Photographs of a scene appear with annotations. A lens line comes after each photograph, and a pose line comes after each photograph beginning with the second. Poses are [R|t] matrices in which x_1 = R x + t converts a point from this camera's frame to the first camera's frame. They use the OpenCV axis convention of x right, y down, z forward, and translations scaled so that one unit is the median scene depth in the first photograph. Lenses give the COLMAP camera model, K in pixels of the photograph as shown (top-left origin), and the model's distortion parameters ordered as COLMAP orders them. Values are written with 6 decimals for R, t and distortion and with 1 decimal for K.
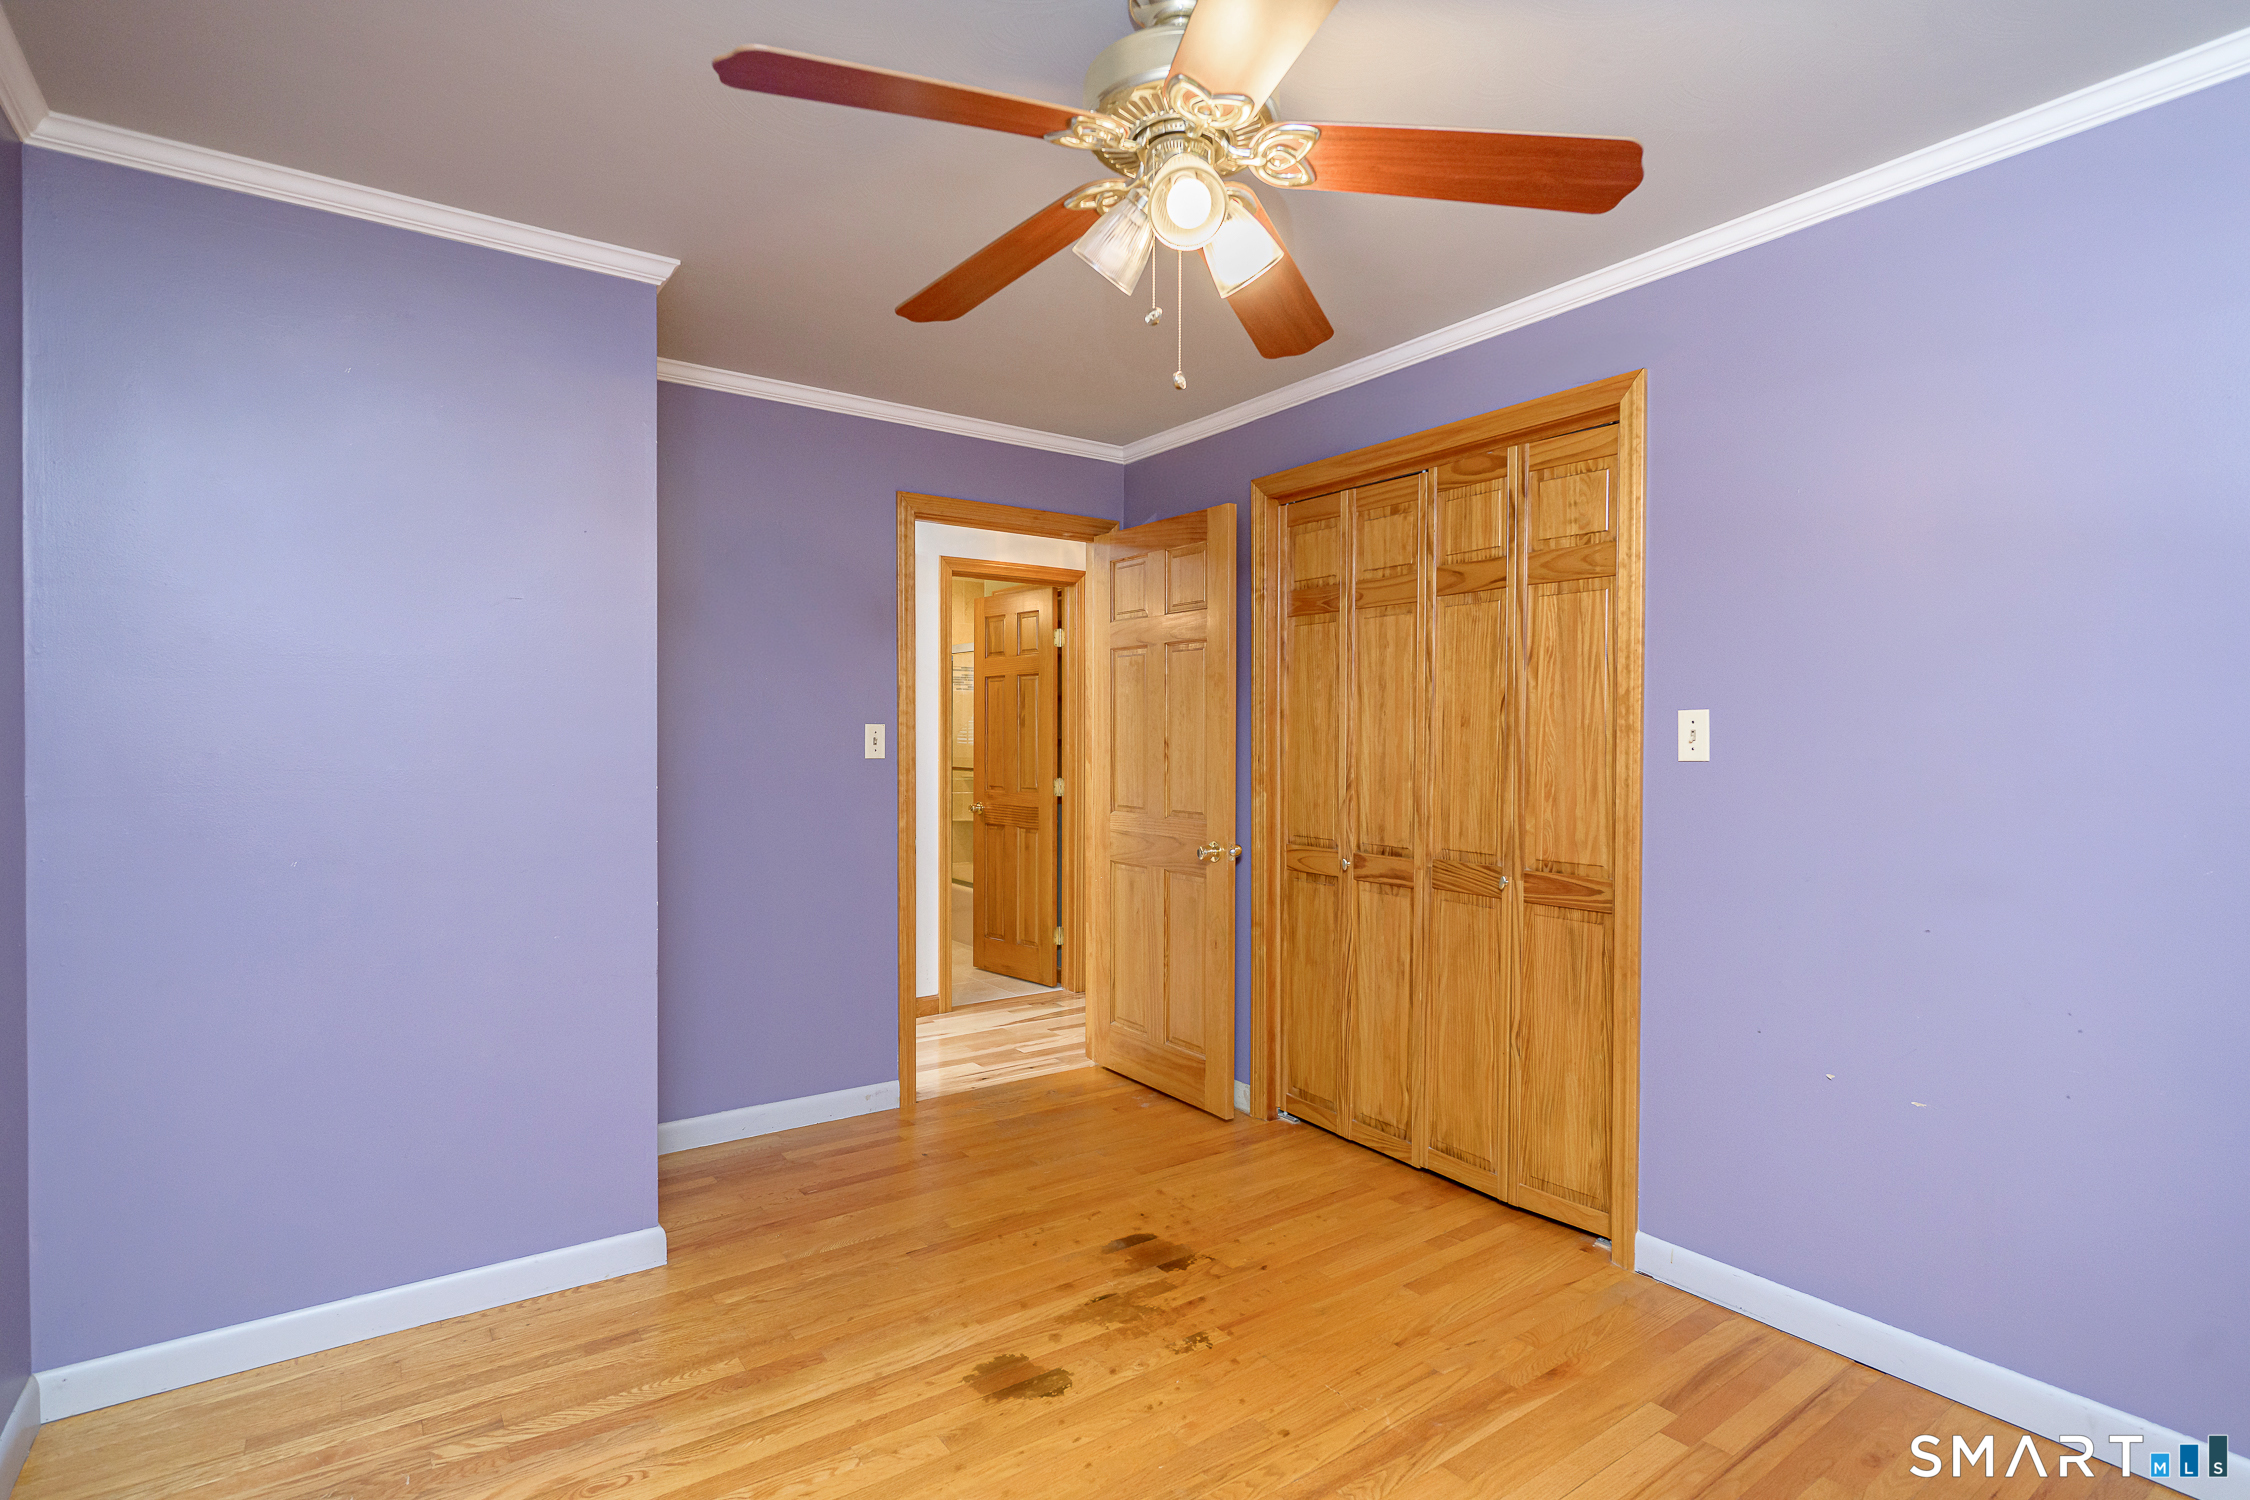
lens RADIAL K [[1126.4, 0, 1128.5], [0, 1126.4, 747.0], [0, 0, 1]] dist [0.000490, 0.000123]
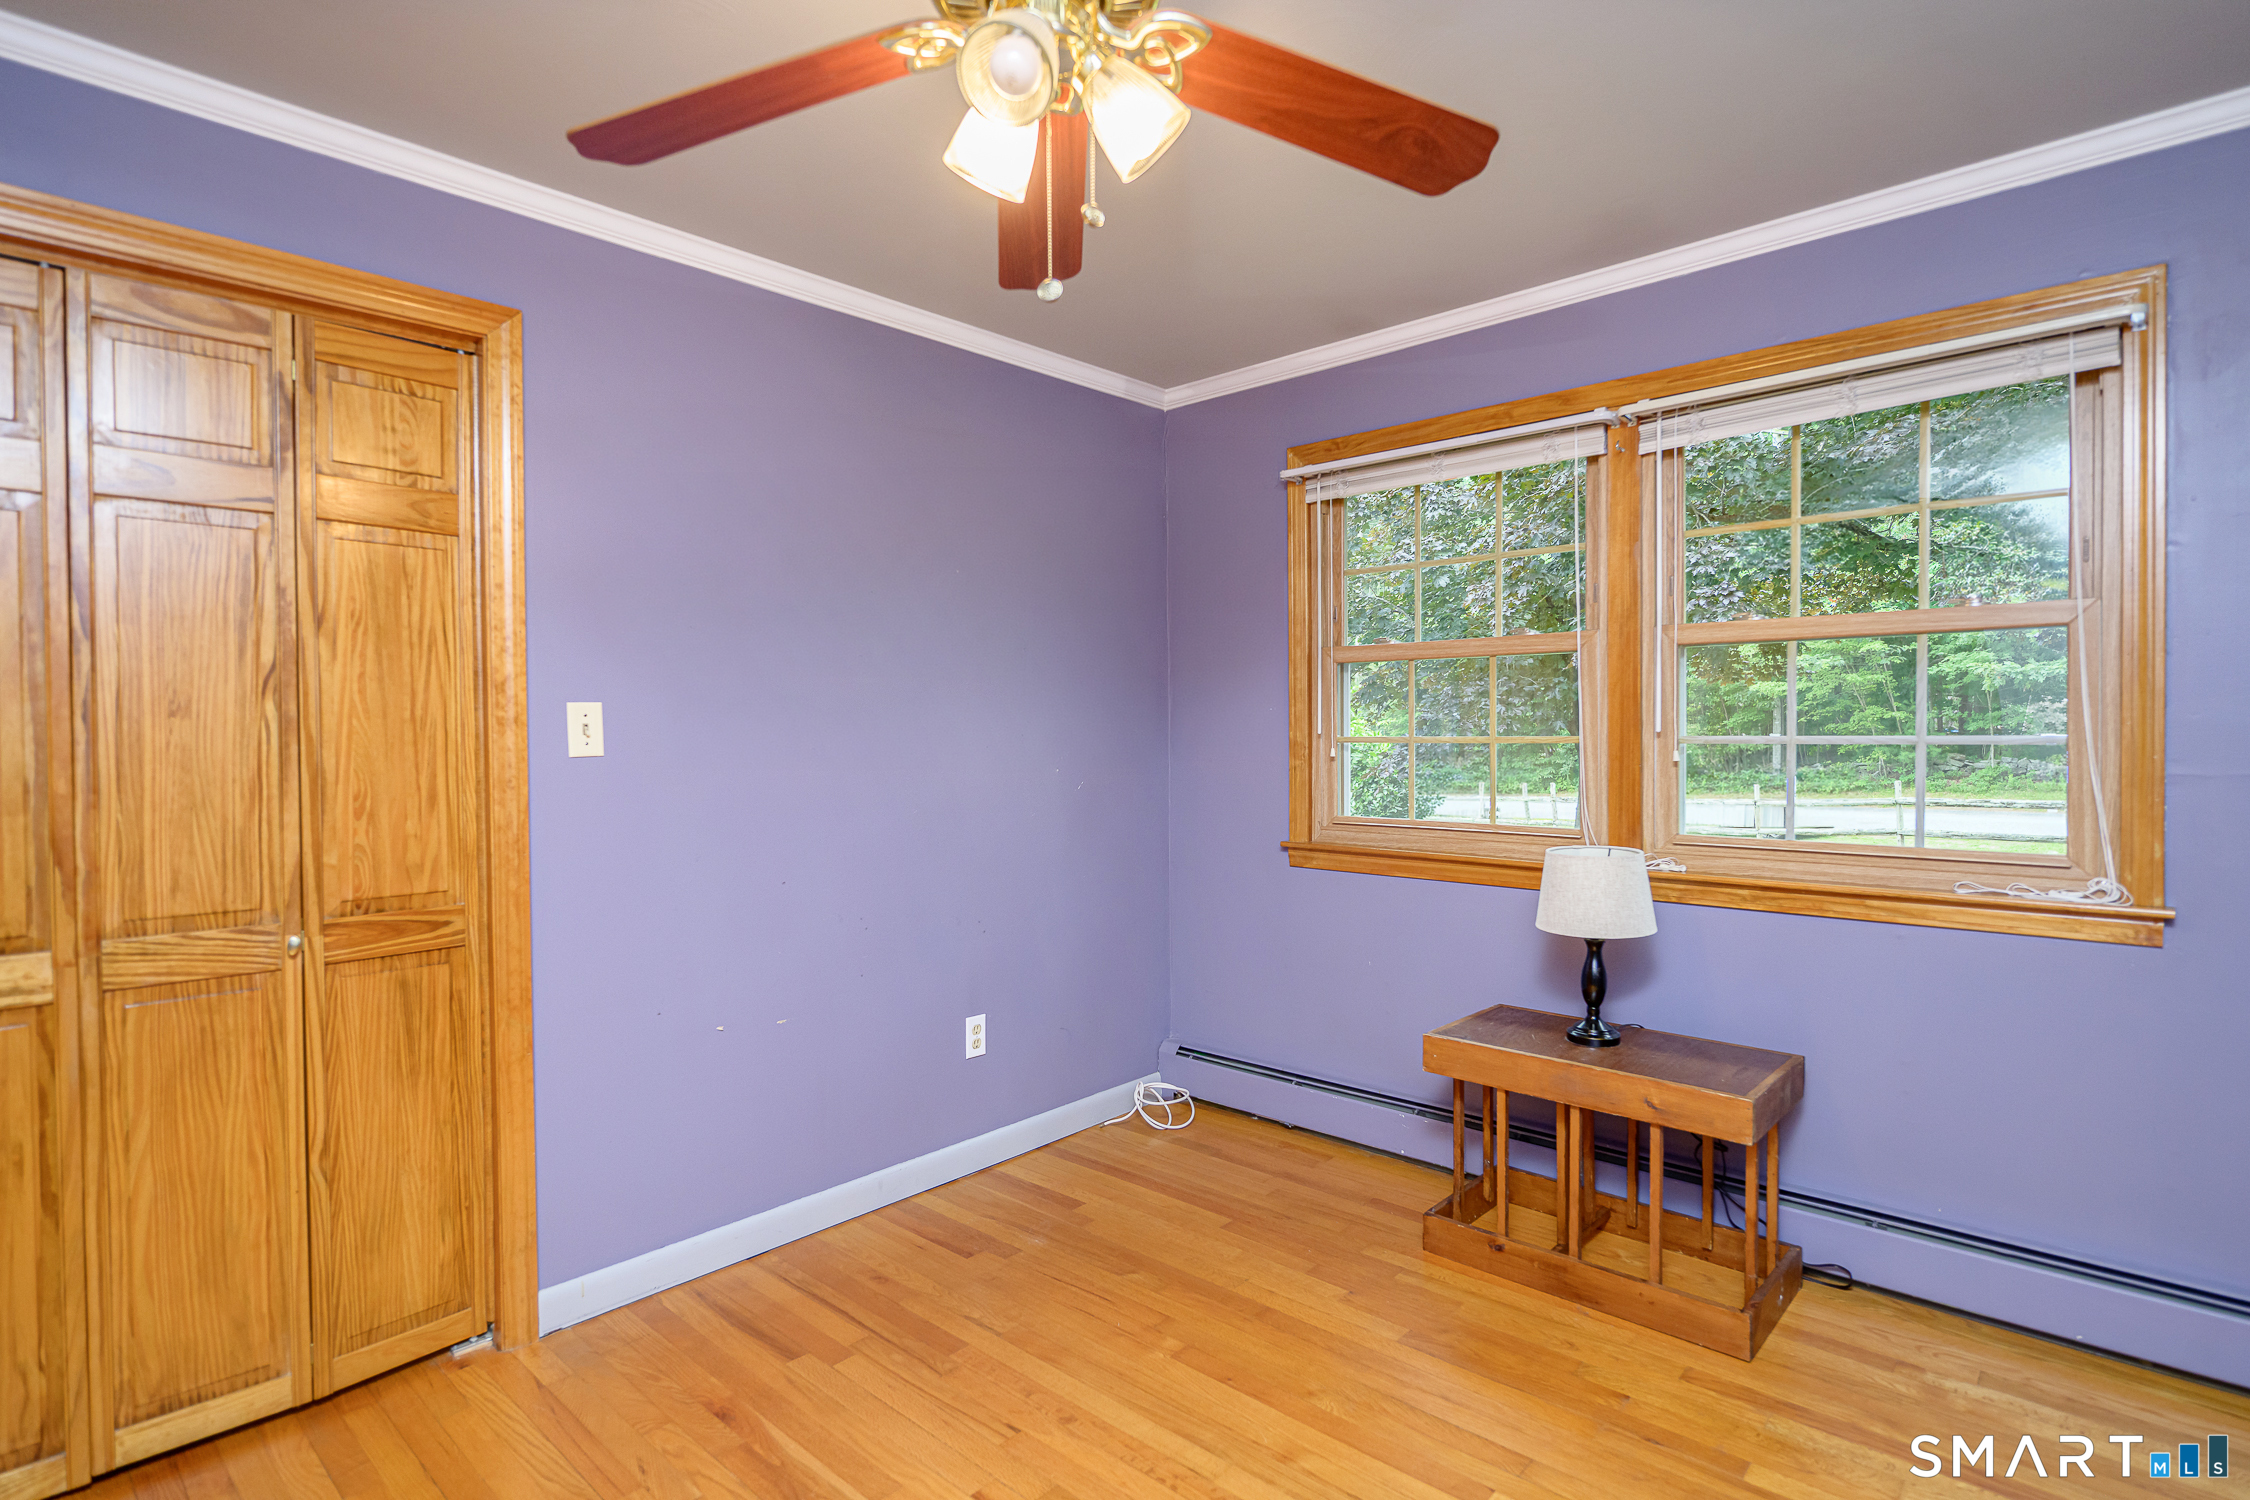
lens RADIAL K [[1126.4, 0, 1128.5], [0, 1126.4, 747.0], [0, 0, 1]] dist [0.000490, 0.000123]
pose [[-0.207317, -0.014119, 0.978172, -0.468900], [0.014588, 0.999740, 0.017522, -0.005009], [-0.978165, 0.017902, -0.207057, 0.676957]]
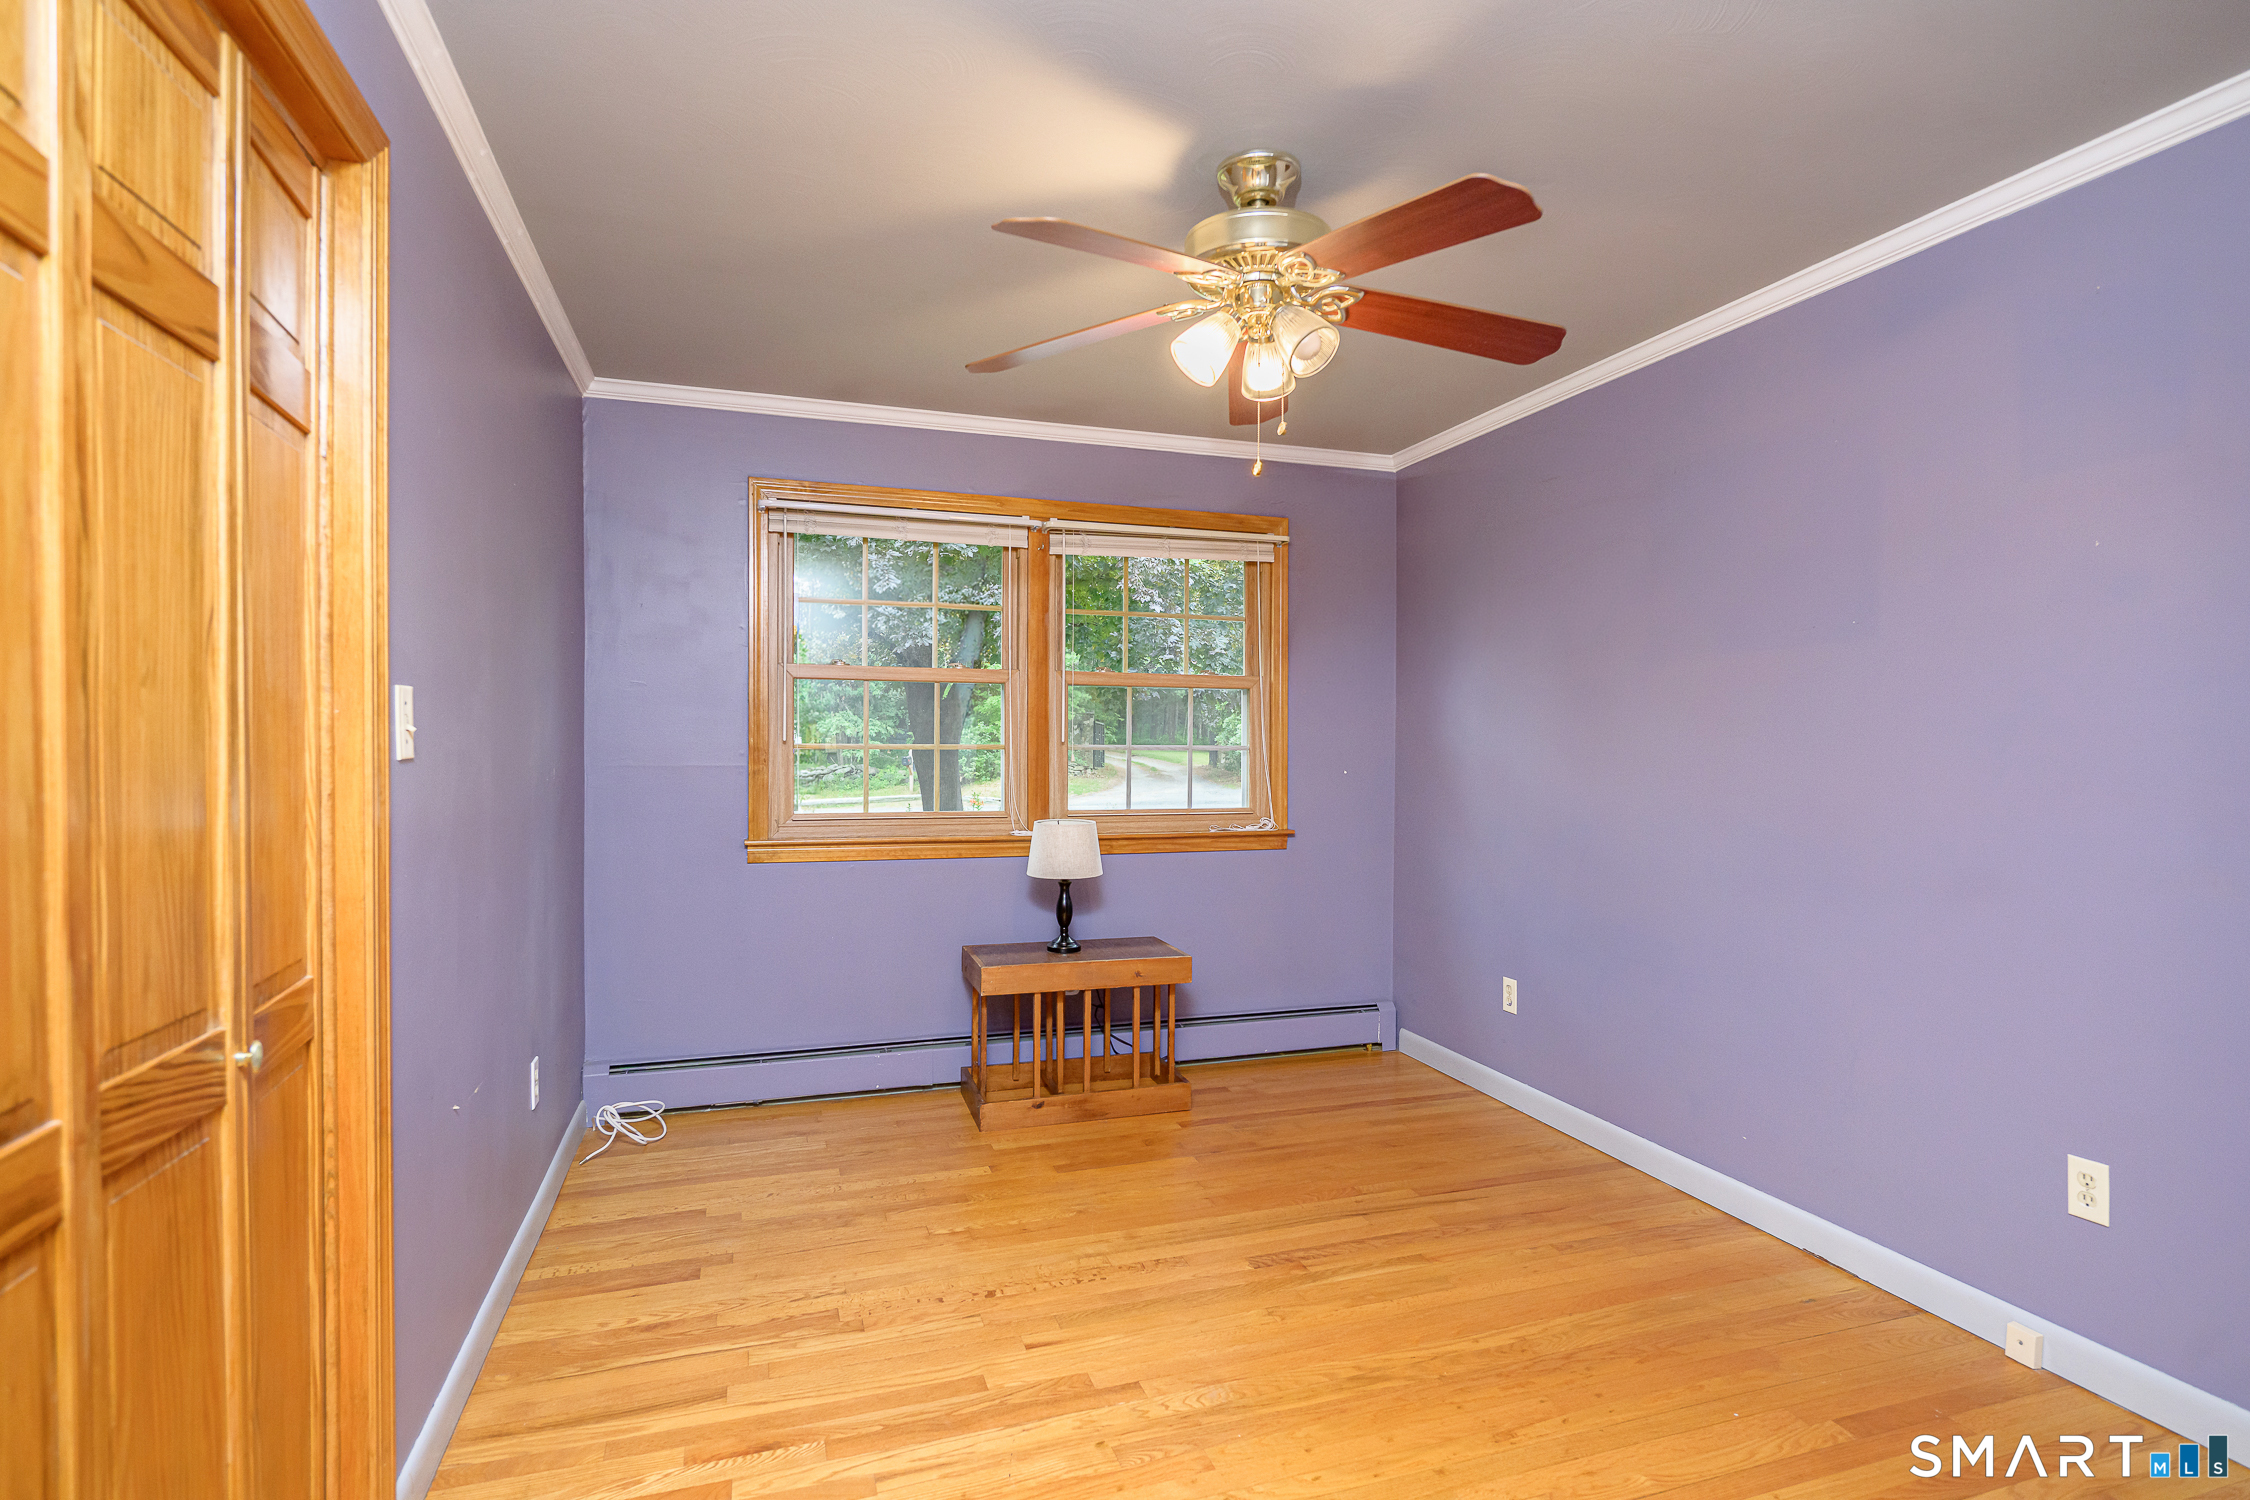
lens RADIAL K [[1126.4, 0, 1128.5], [0, 1126.4, 747.0], [0, 0, 1]] dist [0.000490, 0.000123]
pose [[-0.957382, -0.004926, 0.288782, -0.117579], [-0.001654, 0.999932, 0.011572, -0.004514], [-0.288819, 0.010601, -0.957325, 1.393264]]
